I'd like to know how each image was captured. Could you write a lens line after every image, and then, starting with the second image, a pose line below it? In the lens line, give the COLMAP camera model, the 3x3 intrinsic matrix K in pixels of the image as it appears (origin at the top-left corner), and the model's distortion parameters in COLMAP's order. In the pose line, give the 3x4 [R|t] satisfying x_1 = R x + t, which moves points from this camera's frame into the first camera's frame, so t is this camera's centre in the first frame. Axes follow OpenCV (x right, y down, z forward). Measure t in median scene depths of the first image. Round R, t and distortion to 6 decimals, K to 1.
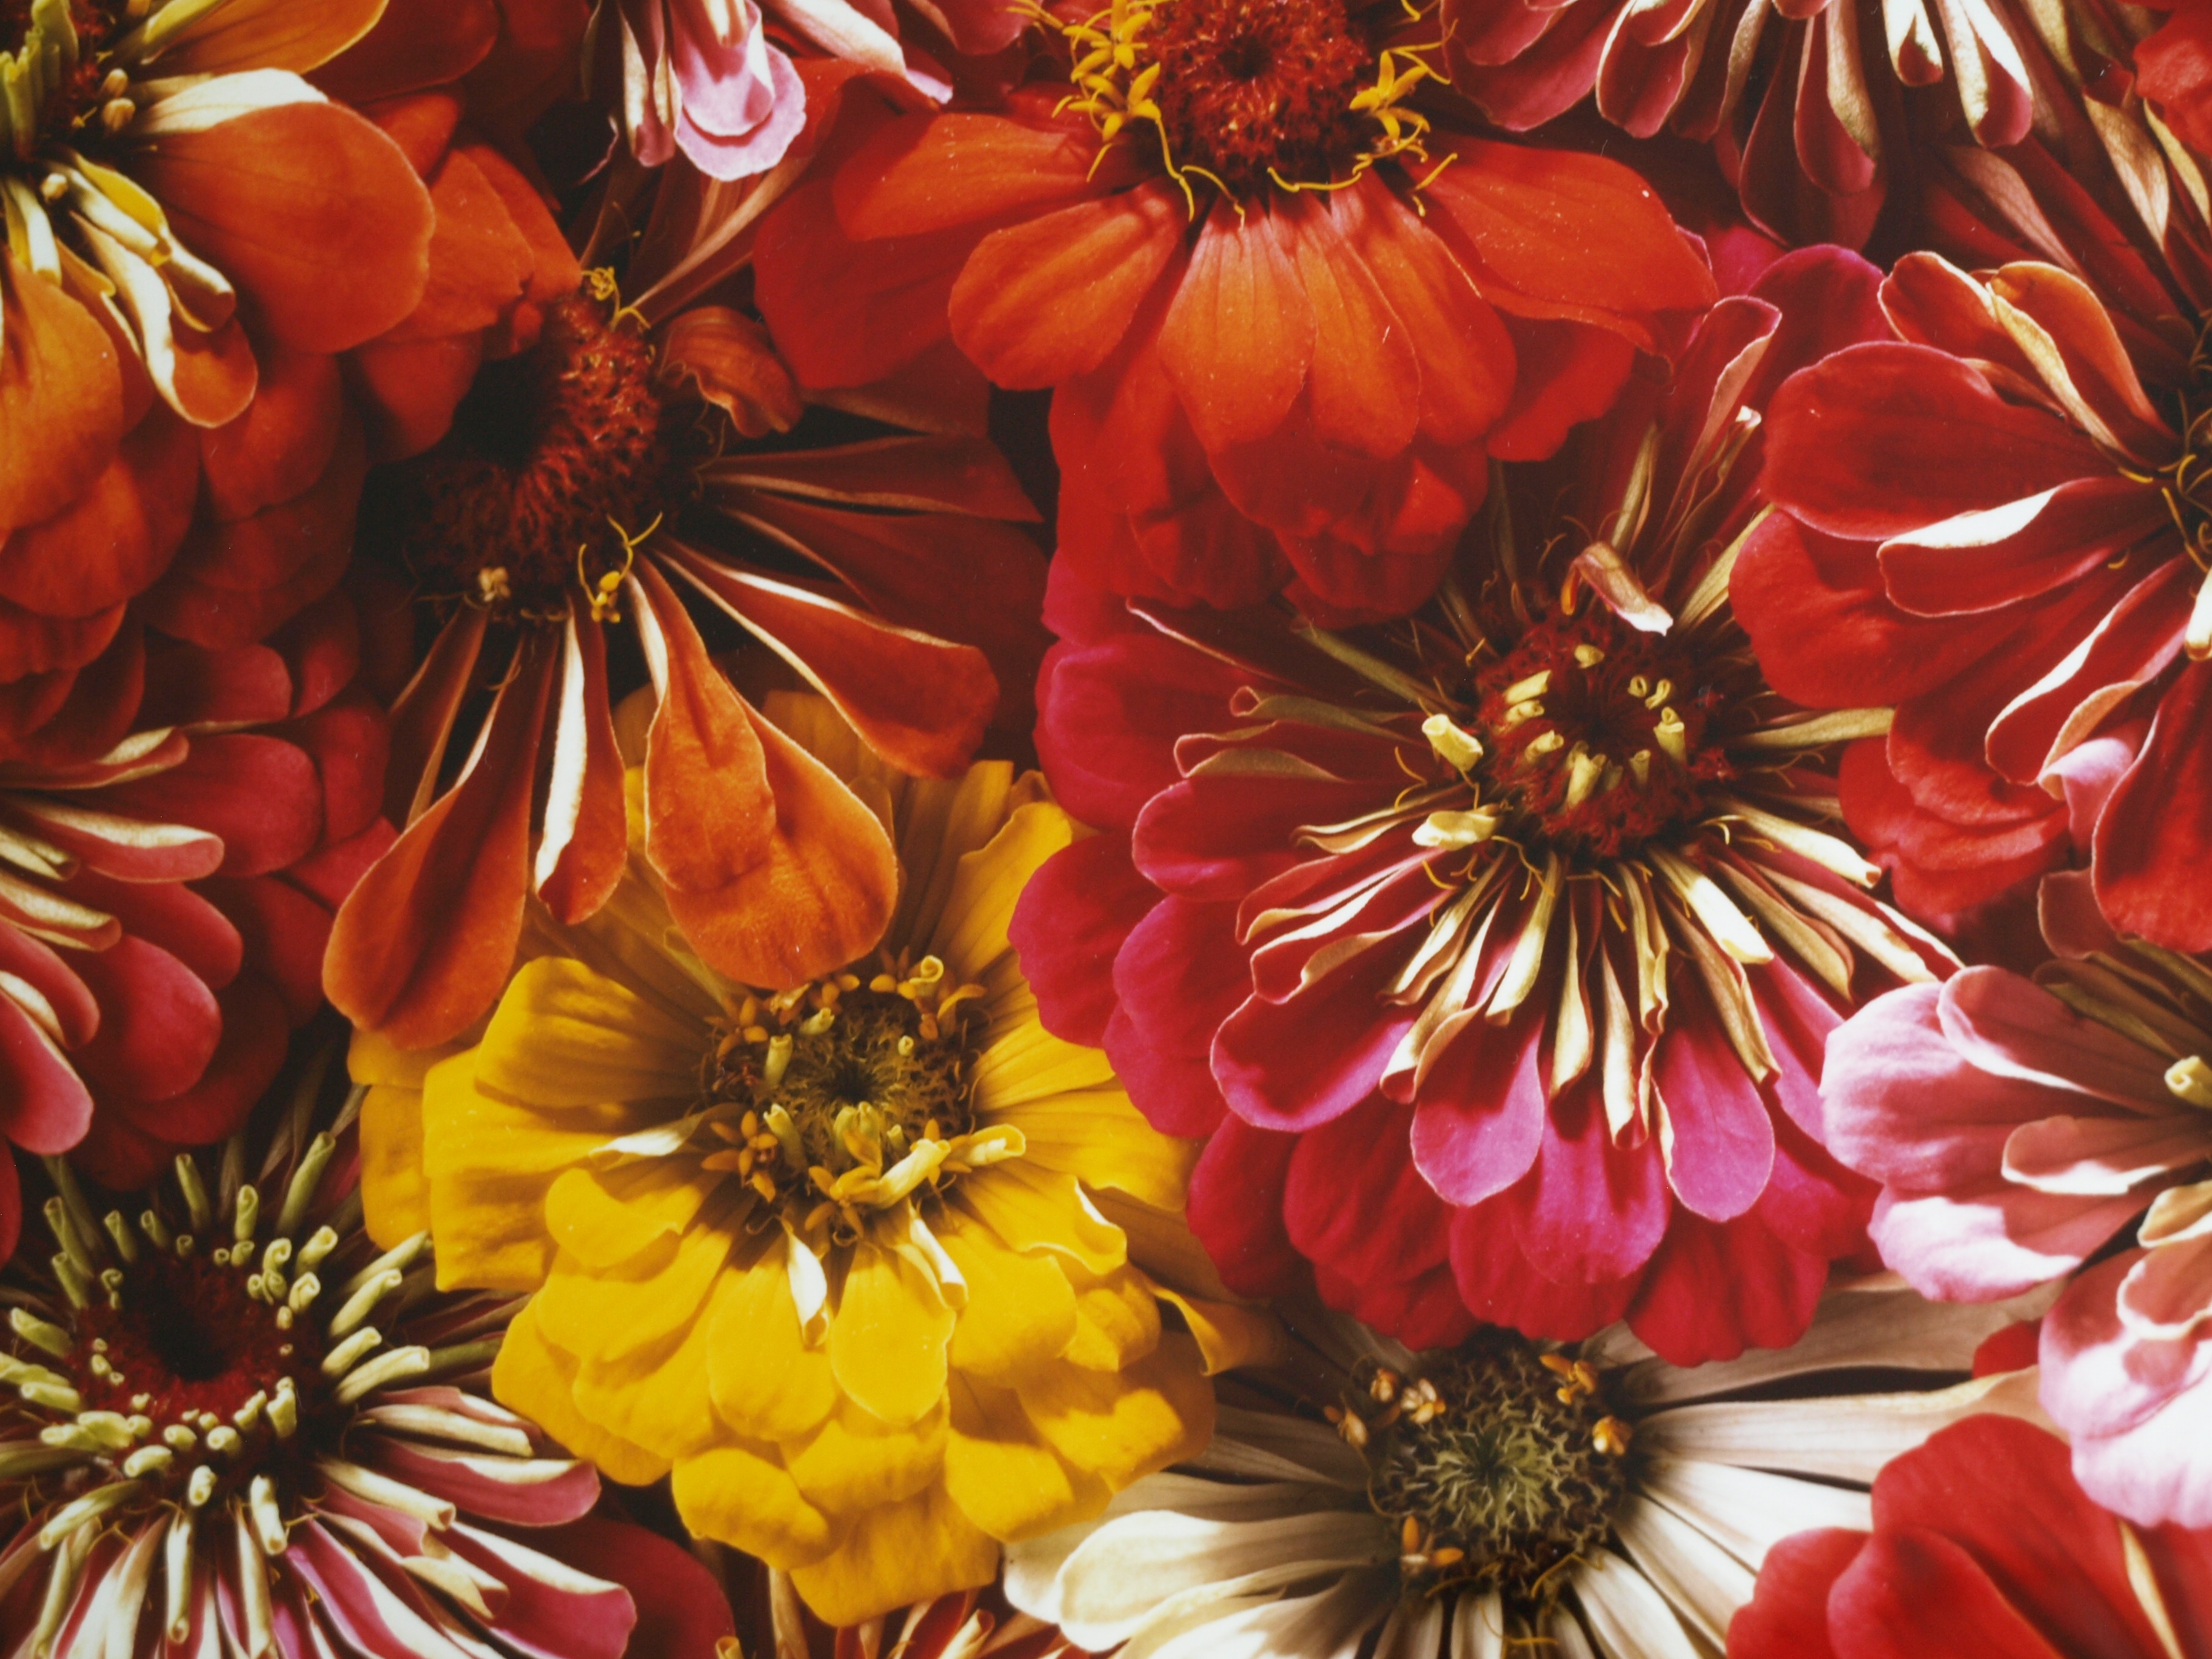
lens RADIAL K [[4844.8, 0, 1063.1], [0, 4844.8, 800.9], [0, 0, 1]] dist [-0.056225, 0.000000]
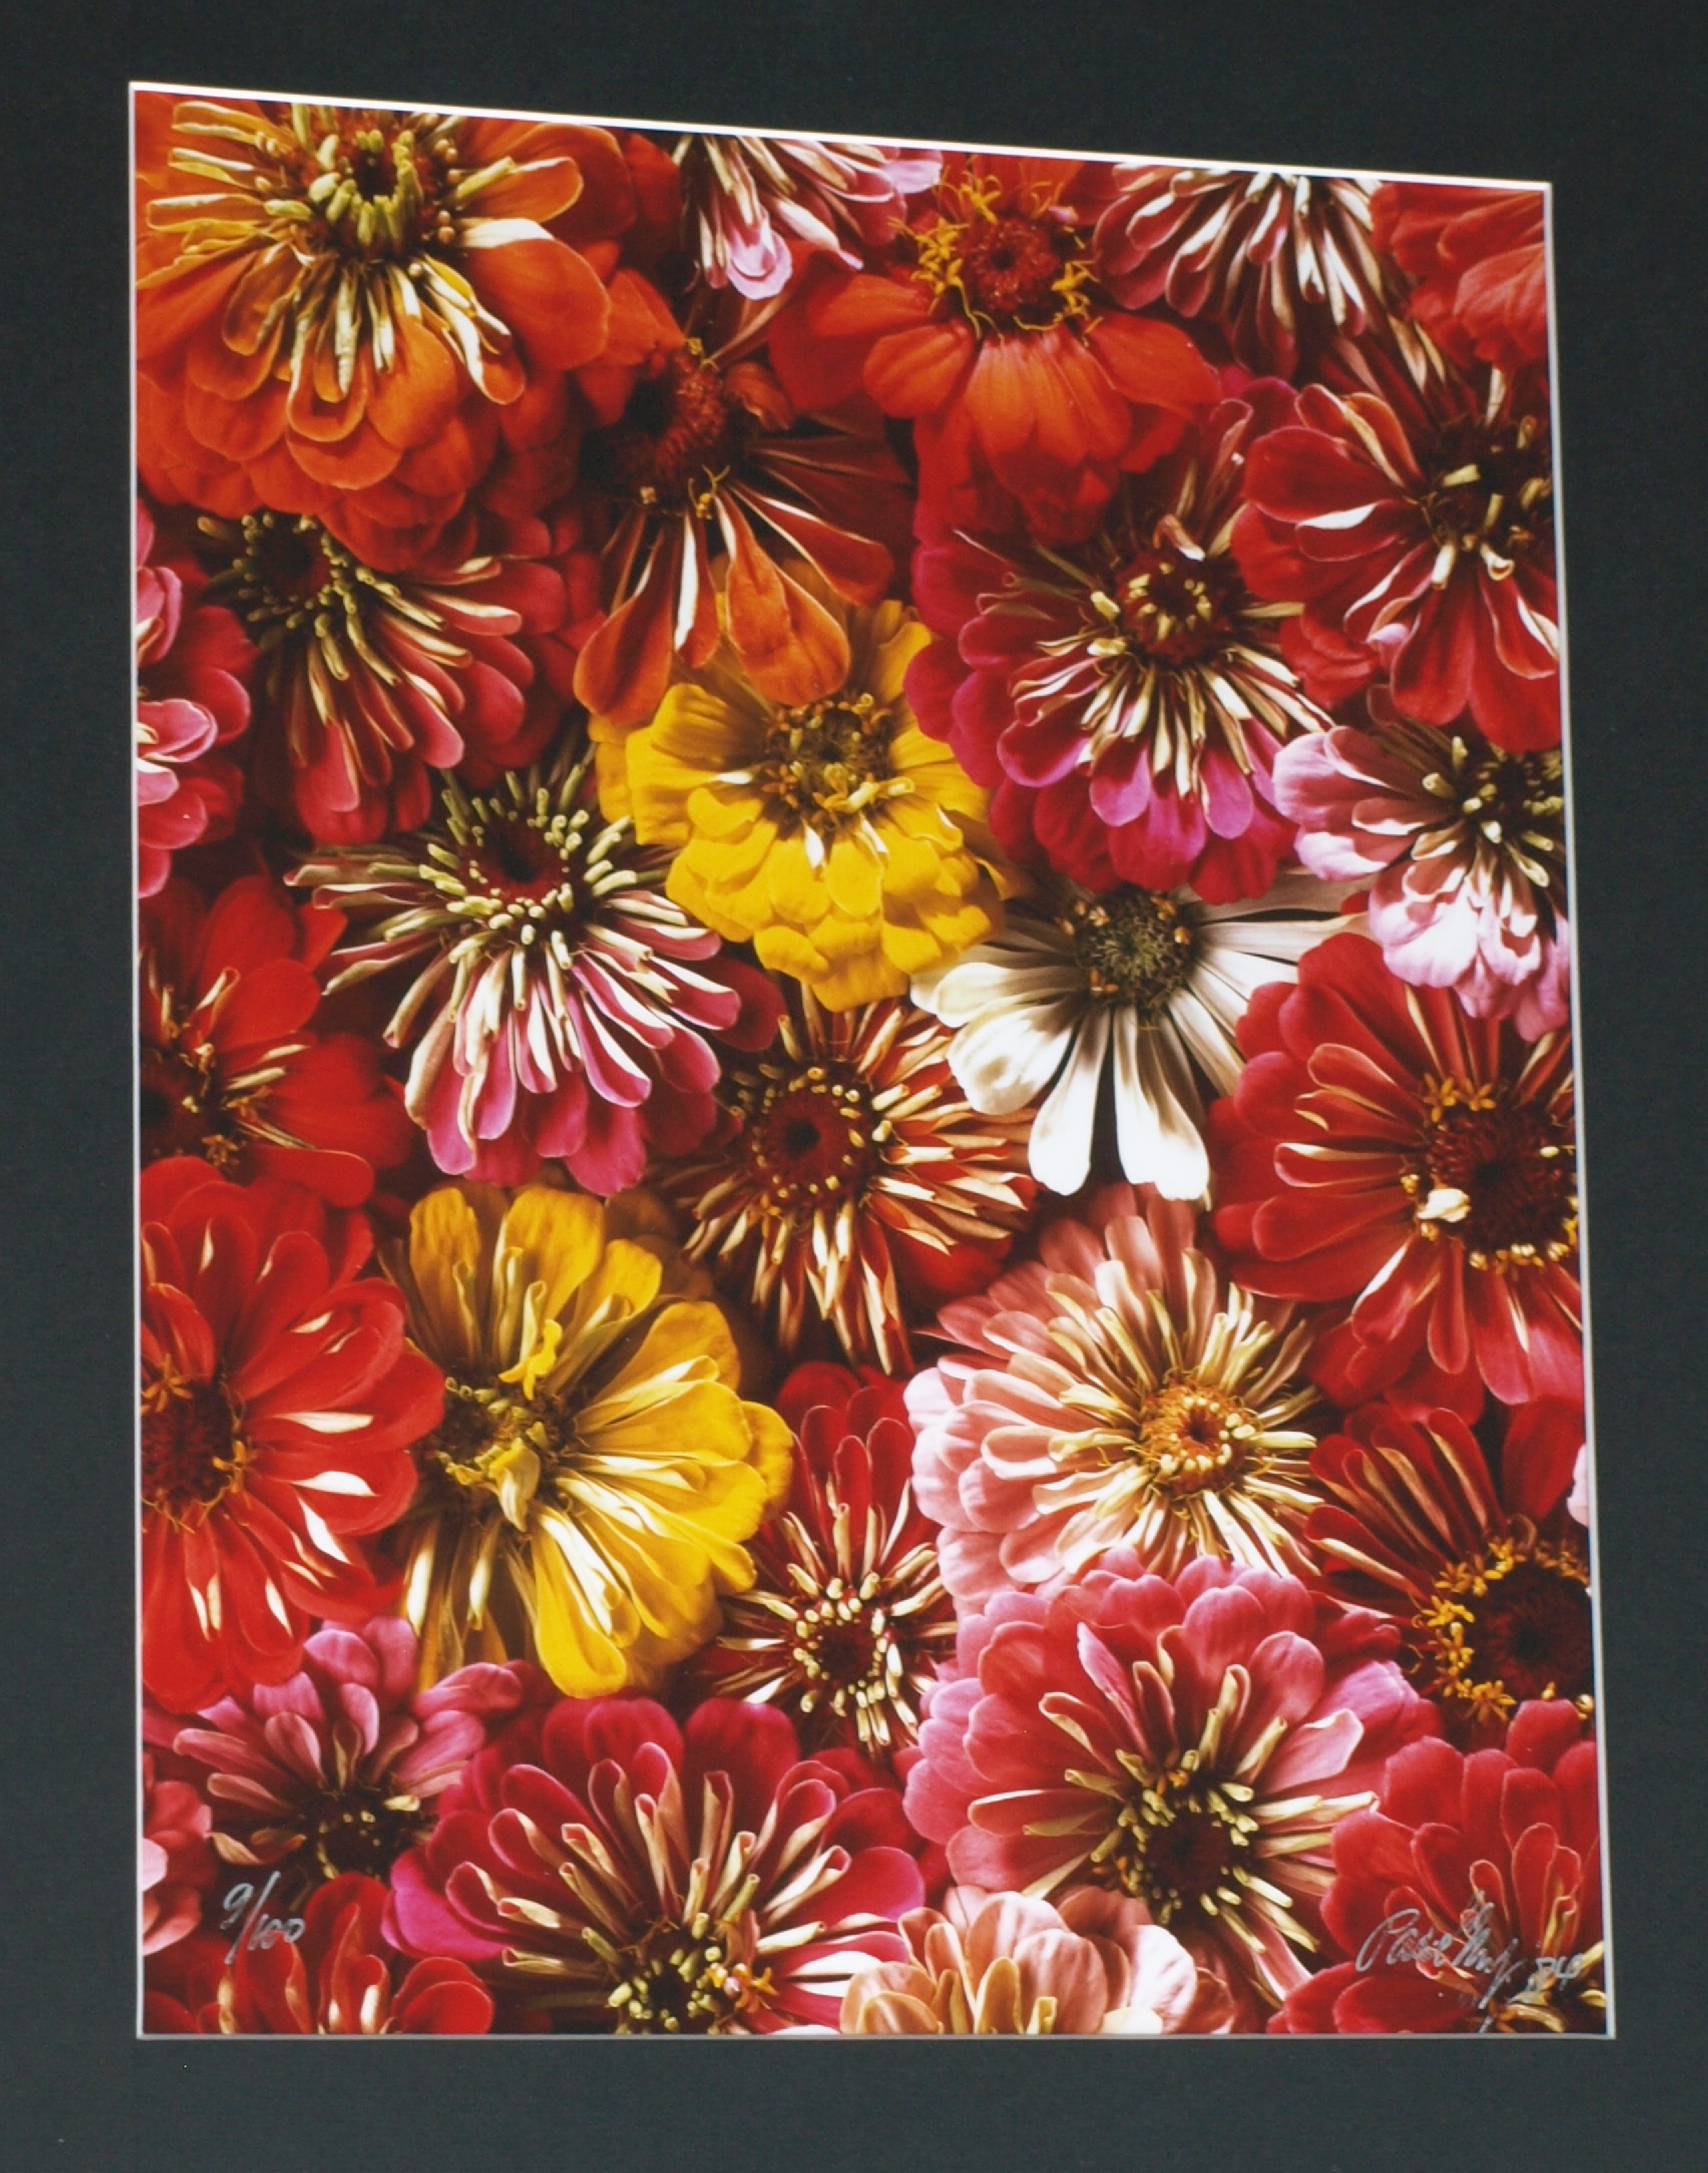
lens RADIAL K [[8587.4, 0, 854.2], [0, 8587.4, 1089.0], [0, 0, 1]] dist [-0.036710, 0.000000]
pose [[0.914783, 0.042671, 0.401686, -1.485385], [-0.050422, 0.998690, 0.008739, 0.167857], [-0.400787, -0.028248, 0.915736, -2.326207]]
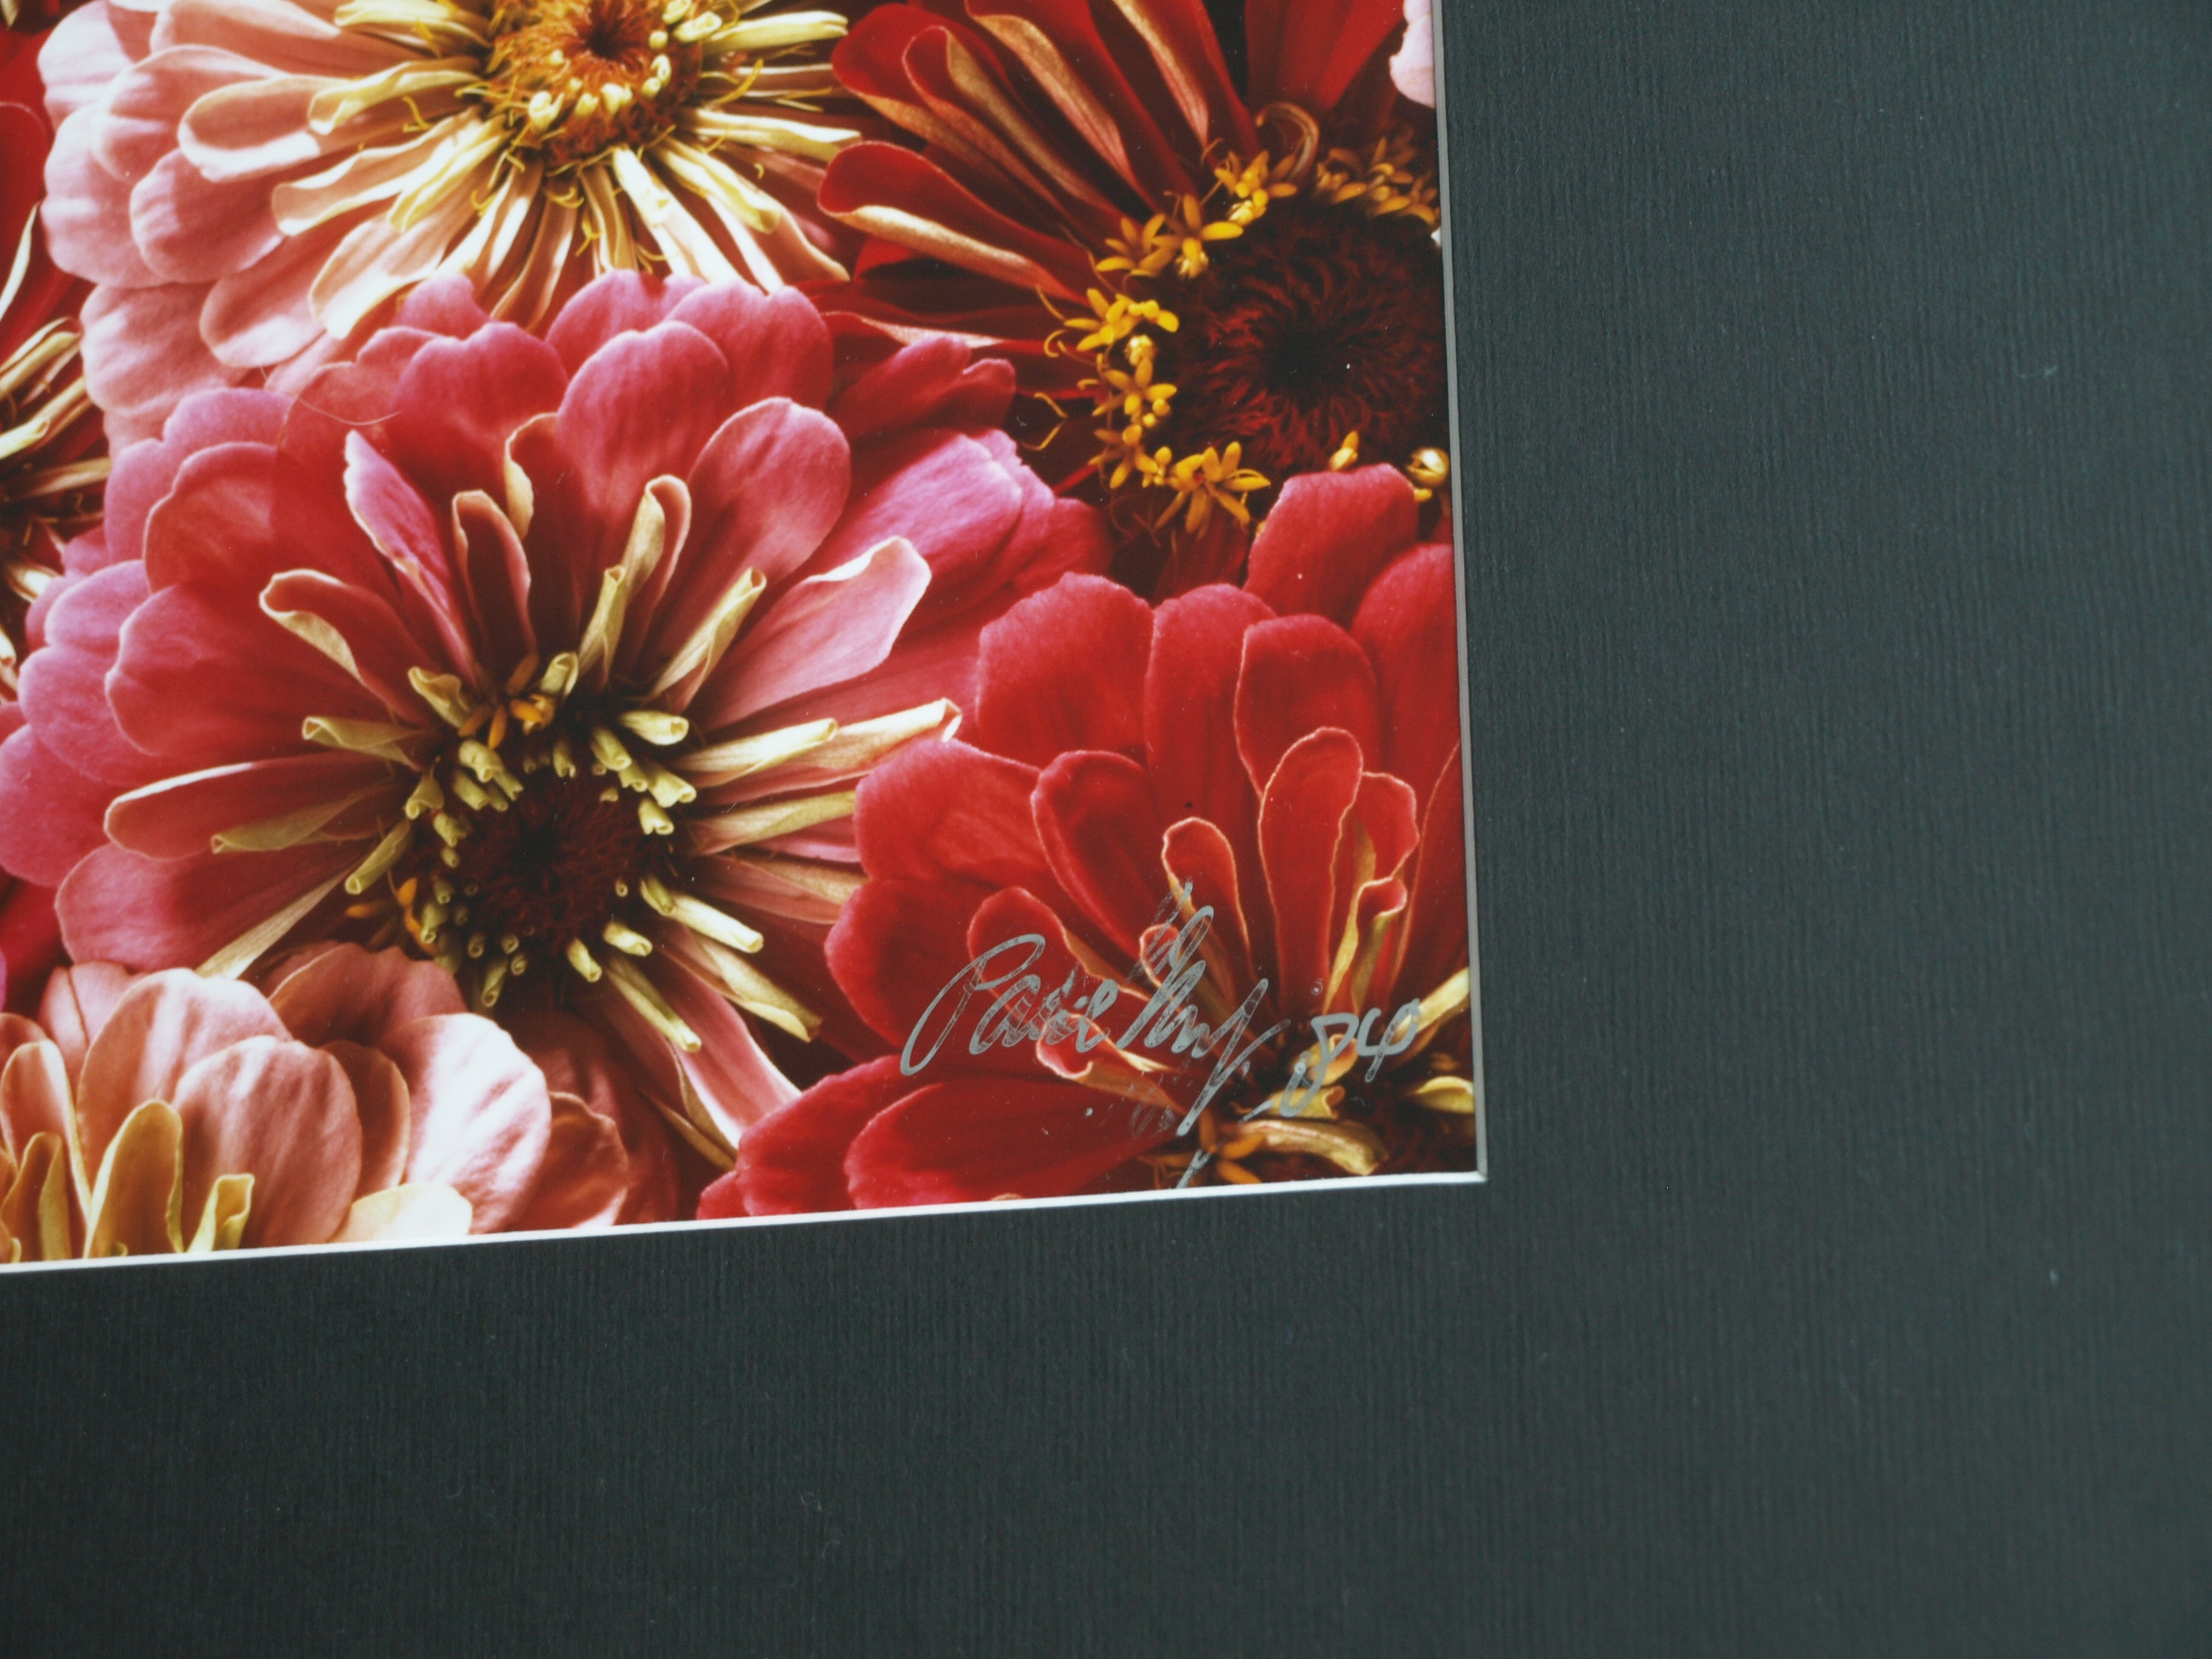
lens RADIAL K [[4844.8, 0, 1089.4], [0, 4844.8, 832.1], [0, 0, 1]] dist [-0.056225, 0.000000]
pose [[0.991983, -0.057780, -0.112393, 0.313586], [0.048668, 0.995427, -0.082196, 0.590201], [0.116628, 0.076067, 0.990258, -0.050821]]
